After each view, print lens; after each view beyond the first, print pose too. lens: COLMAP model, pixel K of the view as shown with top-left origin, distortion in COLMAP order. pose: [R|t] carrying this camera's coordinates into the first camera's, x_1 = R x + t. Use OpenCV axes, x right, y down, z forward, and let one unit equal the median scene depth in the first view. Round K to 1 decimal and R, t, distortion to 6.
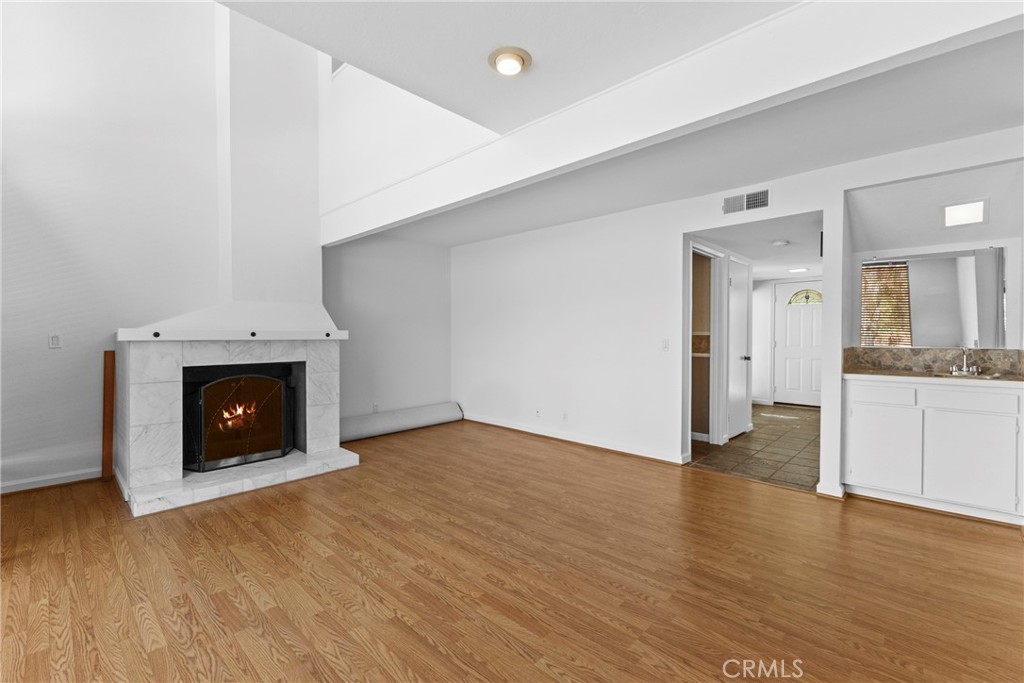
lens RADIAL K [[443.0, 0, 510.8], [0, 443.0, 337.4], [0, 0, 1]] dist [0.000701, -0.000044]
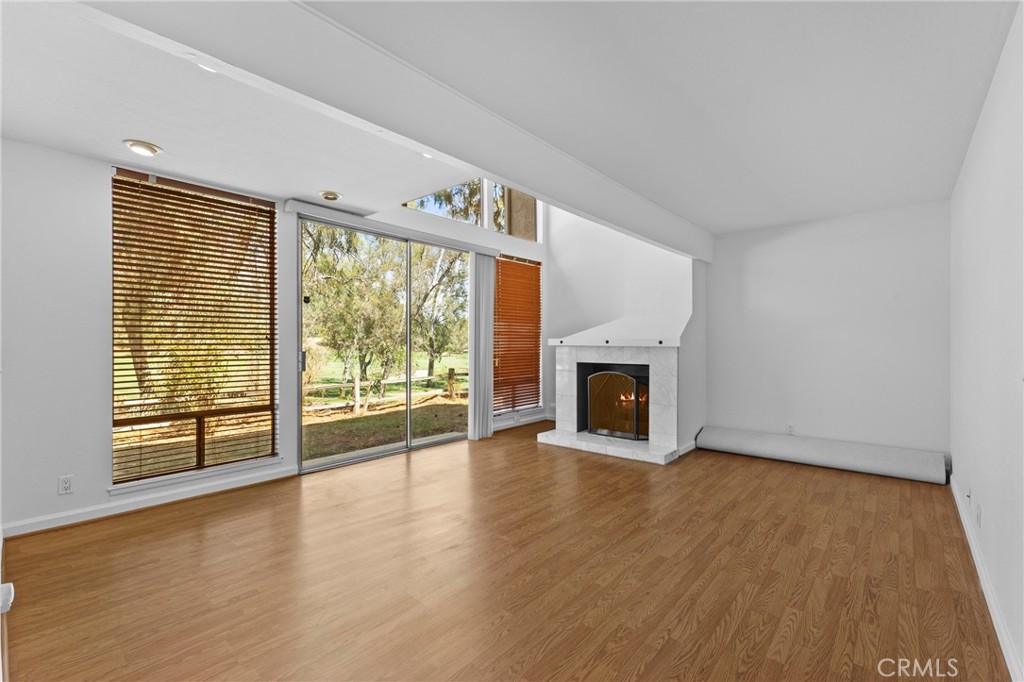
lens RADIAL K [[443.0, 0, 513.5], [0, 443.0, 340.7], [0, 0, 1]] dist [0.000701, -0.000044]
pose [[0.039455, -0.002732, -0.999218, 0.772911], [-0.008776, 0.999957, -0.003081, -0.003273], [0.999183, 0.008891, 0.039429, 0.659333]]
